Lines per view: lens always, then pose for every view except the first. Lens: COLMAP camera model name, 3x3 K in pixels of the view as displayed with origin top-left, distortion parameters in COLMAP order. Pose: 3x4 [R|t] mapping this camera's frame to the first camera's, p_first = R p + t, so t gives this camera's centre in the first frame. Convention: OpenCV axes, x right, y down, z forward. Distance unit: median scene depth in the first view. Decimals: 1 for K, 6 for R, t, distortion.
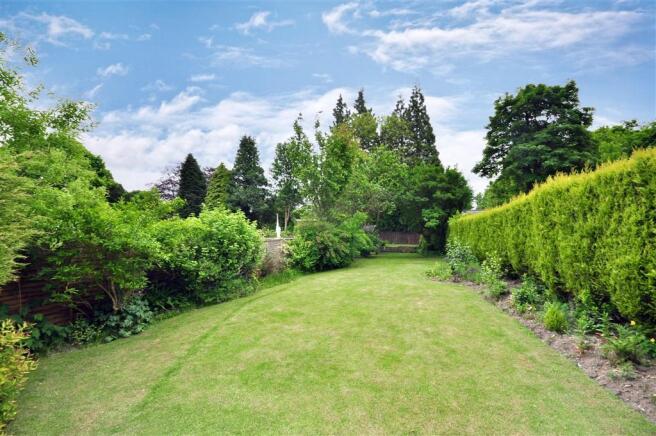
lens RADIAL K [[301.1, 0, 328.0], [0, 301.1, 218.0], [0, 0, 1]] dist [0.000590, 0.000051]
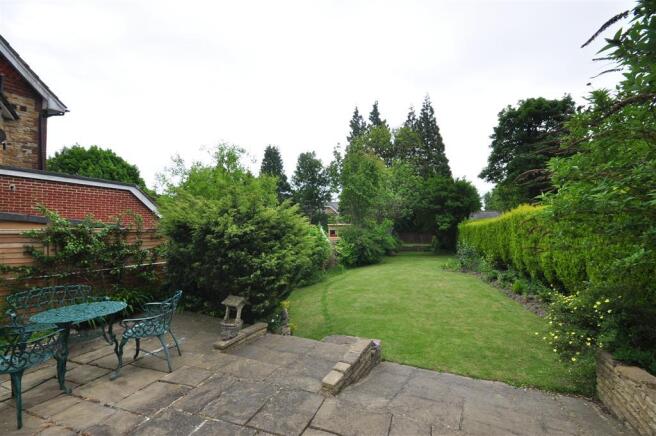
lens RADIAL K [[301.1, 0, 328.0], [0, 301.1, 218.0], [0, 0, 1]] dist [0.000590, 0.000051]
pose [[0.999592, -0.013365, -0.025237, -0.048072], [0.013427, 0.999907, 0.002285, -0.014388], [0.025204, -0.002623, 0.999679, -0.117796]]
